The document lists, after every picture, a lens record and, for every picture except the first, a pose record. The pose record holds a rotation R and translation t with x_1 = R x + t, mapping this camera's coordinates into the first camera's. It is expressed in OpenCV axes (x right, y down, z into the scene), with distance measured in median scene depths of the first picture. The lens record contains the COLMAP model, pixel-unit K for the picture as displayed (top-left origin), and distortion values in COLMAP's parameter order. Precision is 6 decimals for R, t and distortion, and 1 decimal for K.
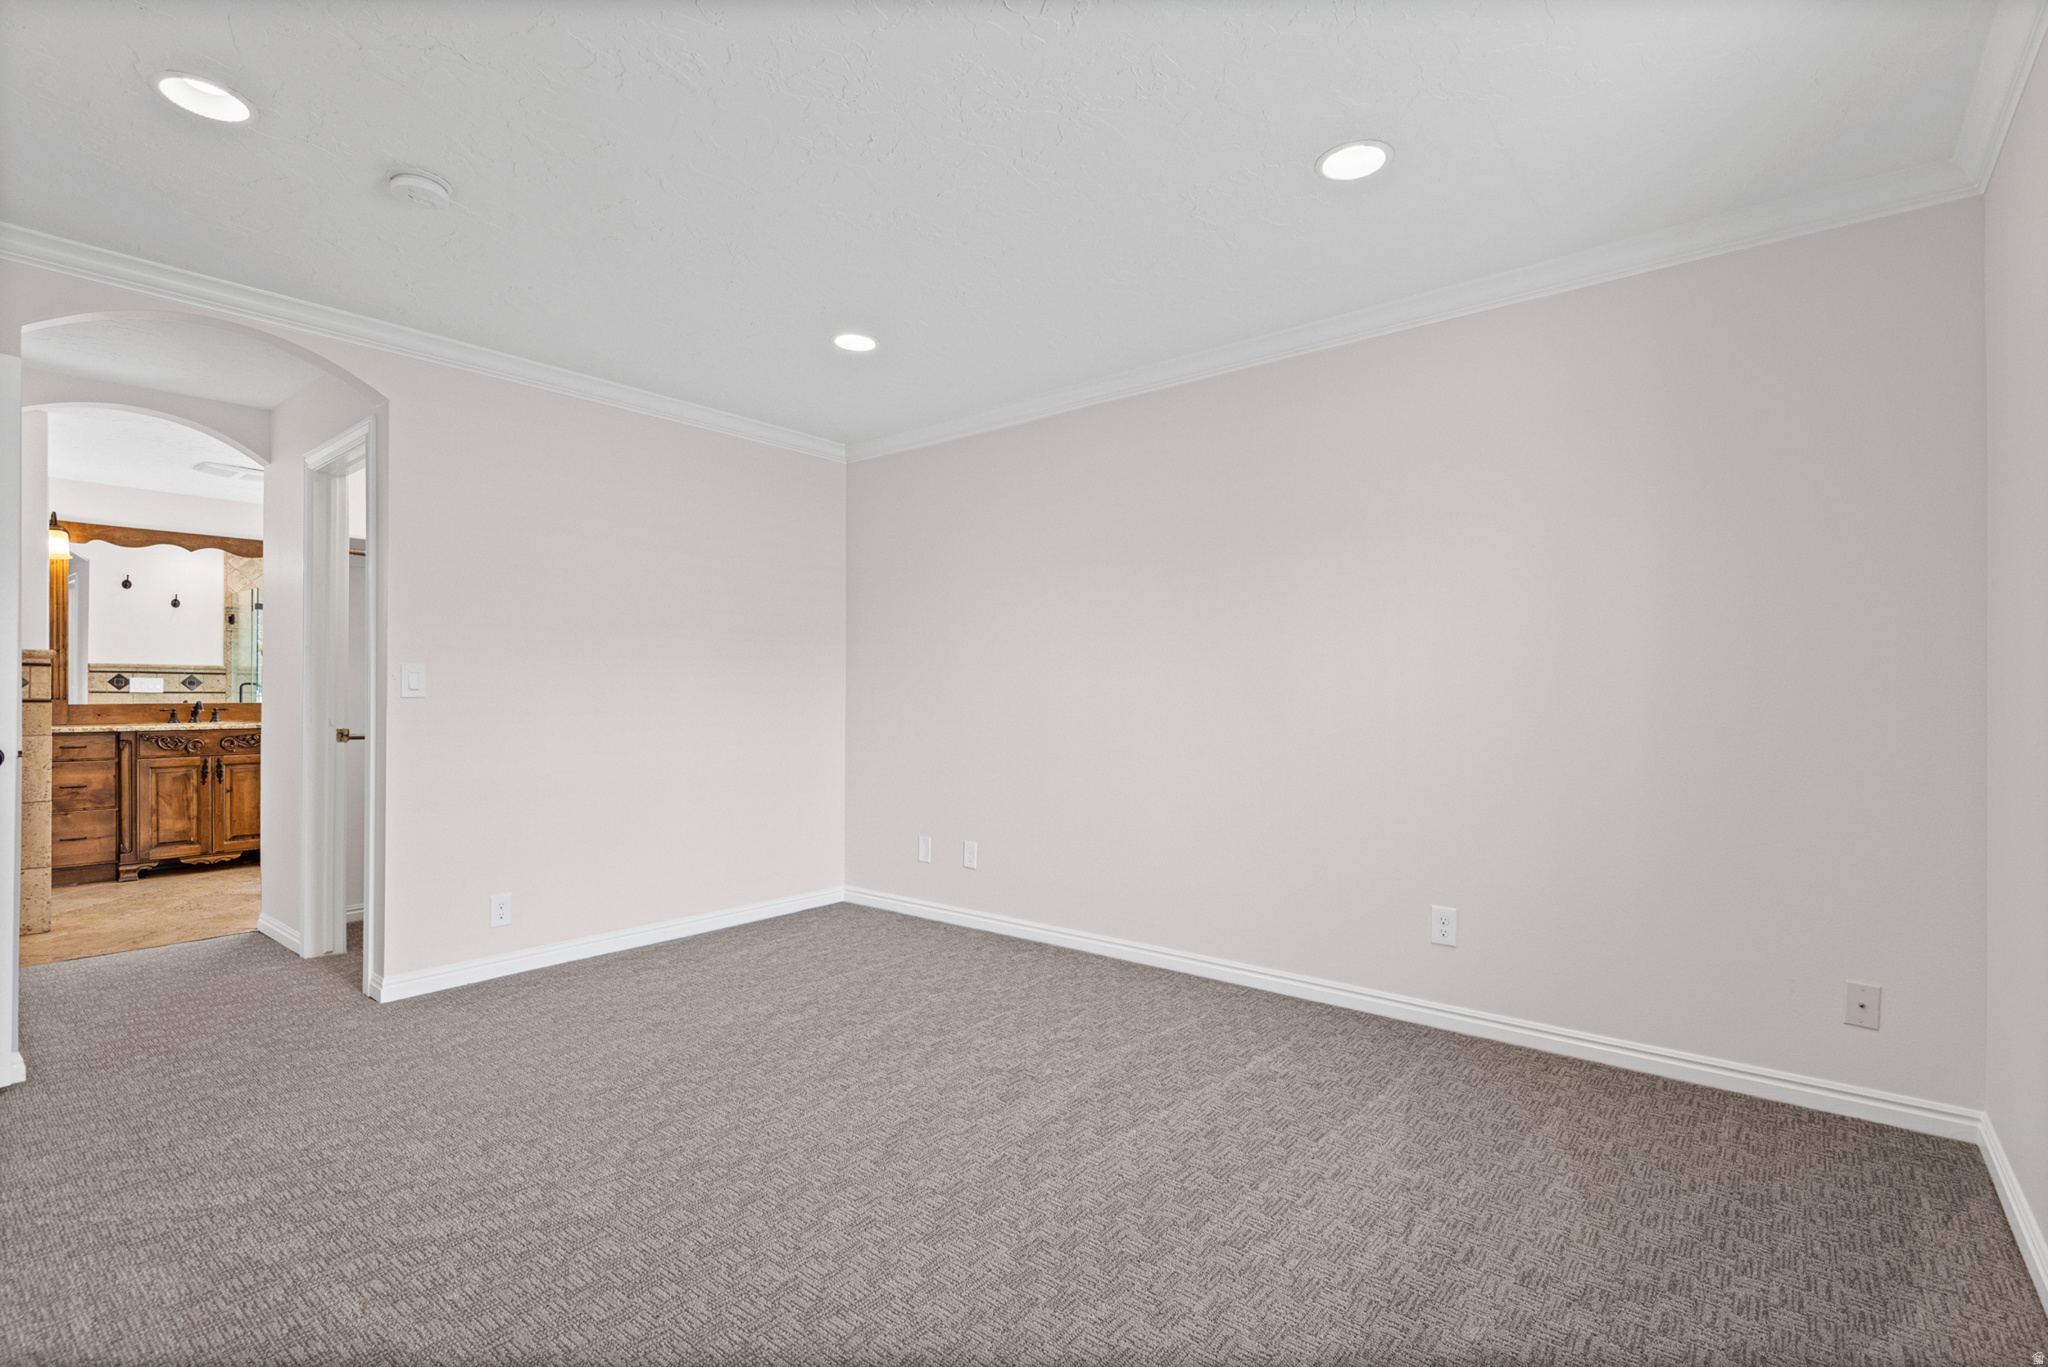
lens RADIAL K [[935.5, 0, 1023.0], [0, 935.5, 688.8], [0, 0, 1]] dist [-0.000504, -0.000196]
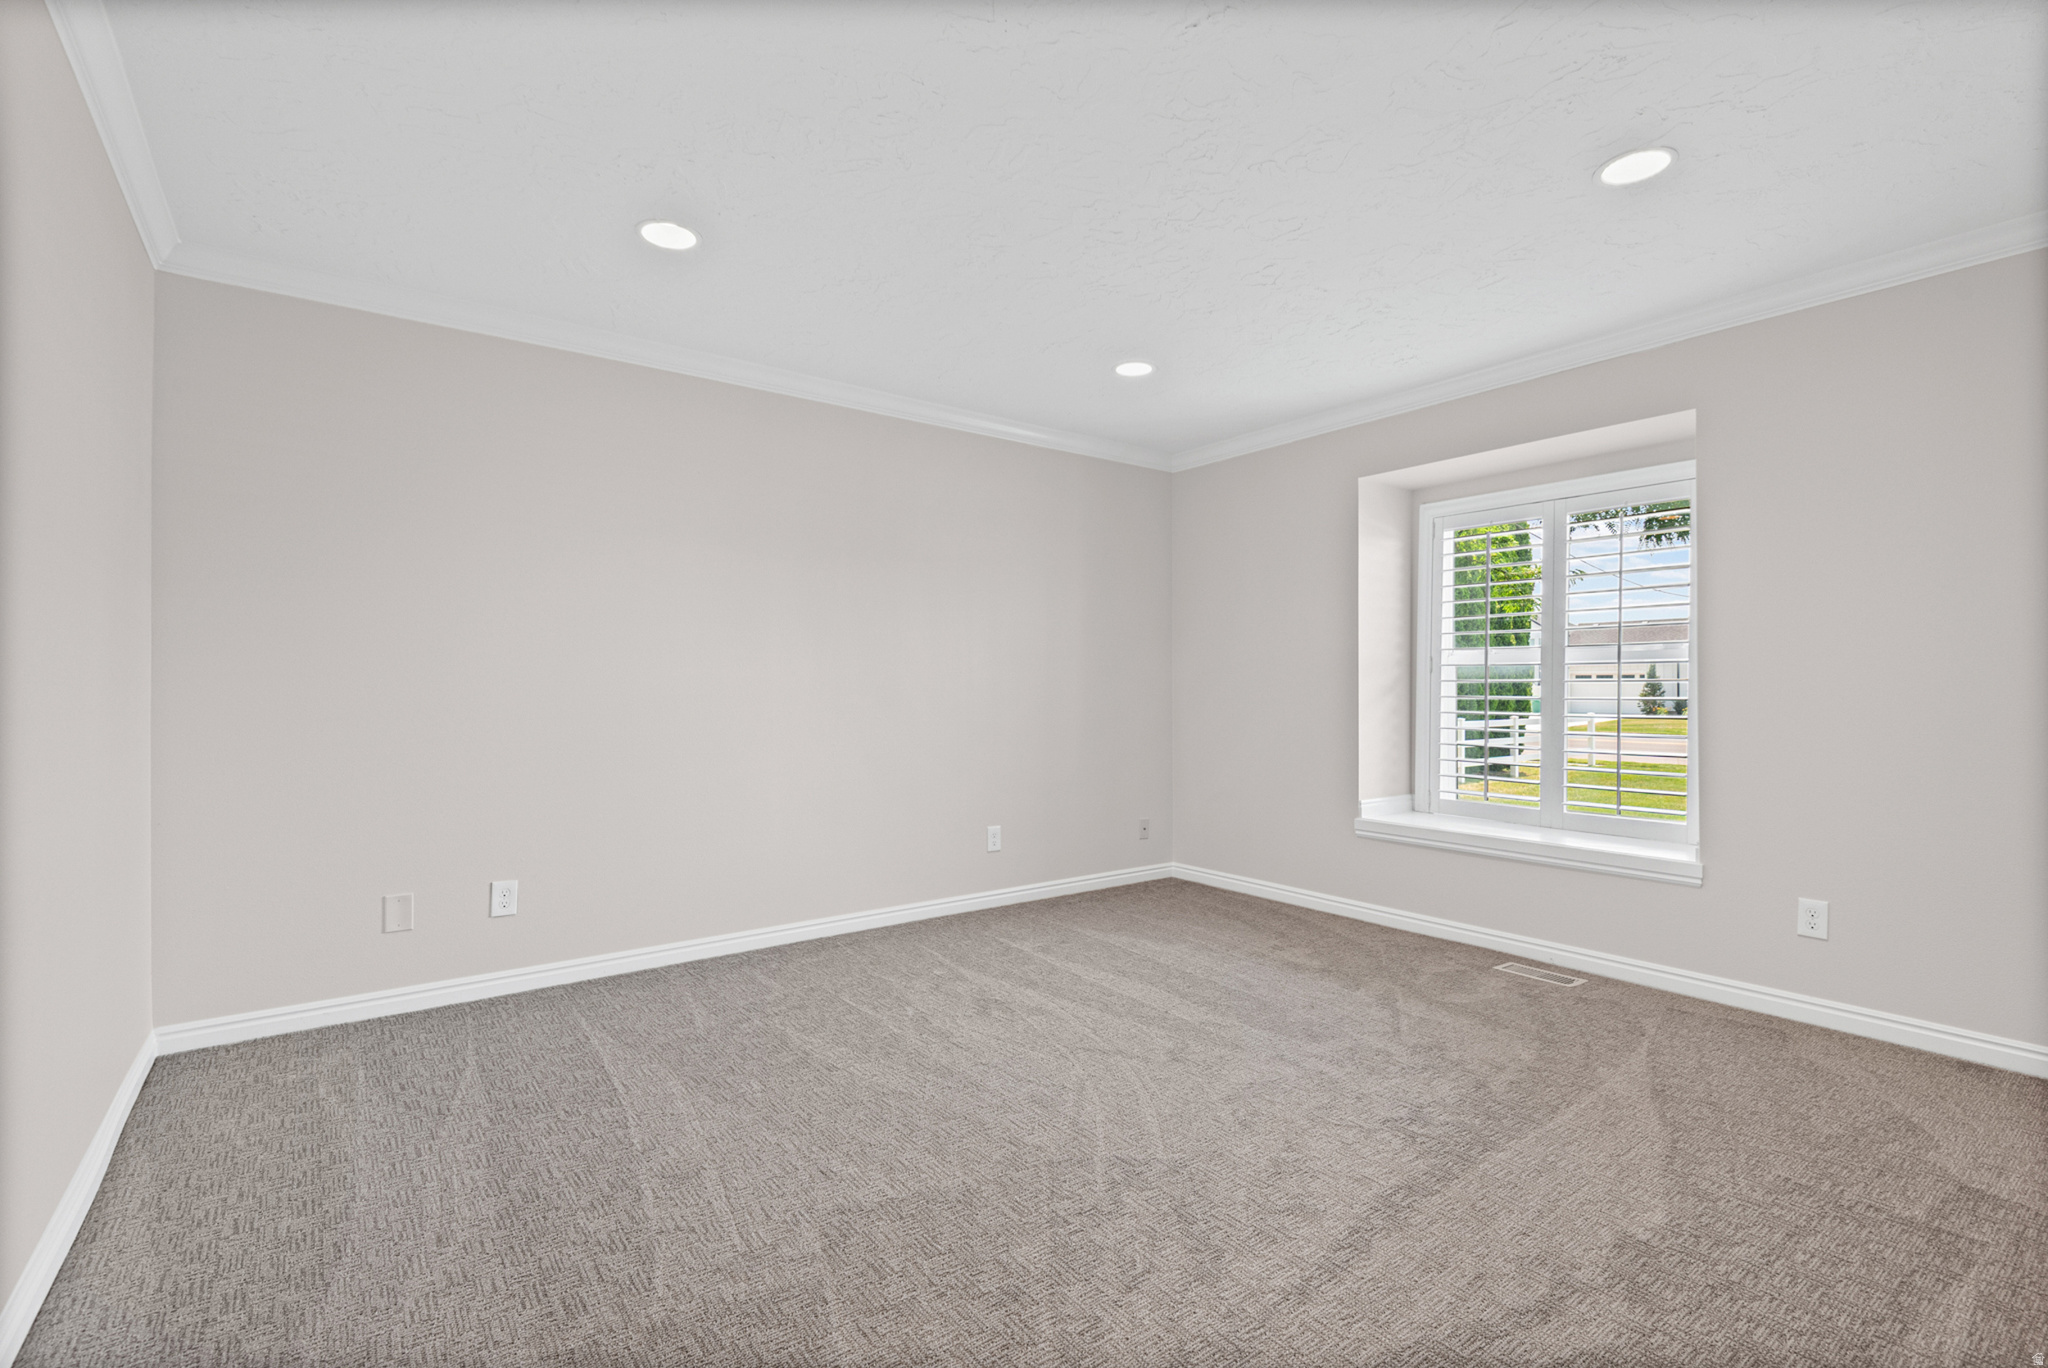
lens RADIAL K [[935.5, 0, 1024.2], [0, 935.5, 693.2], [0, 0, 1]] dist [-0.000504, -0.000196]
pose [[0.236597, 0.000776, 0.971608, -1.037984], [0.006263, 0.999978, -0.002324, 0.027551], [-0.971588, 0.006635, 0.236587, 0.639419]]
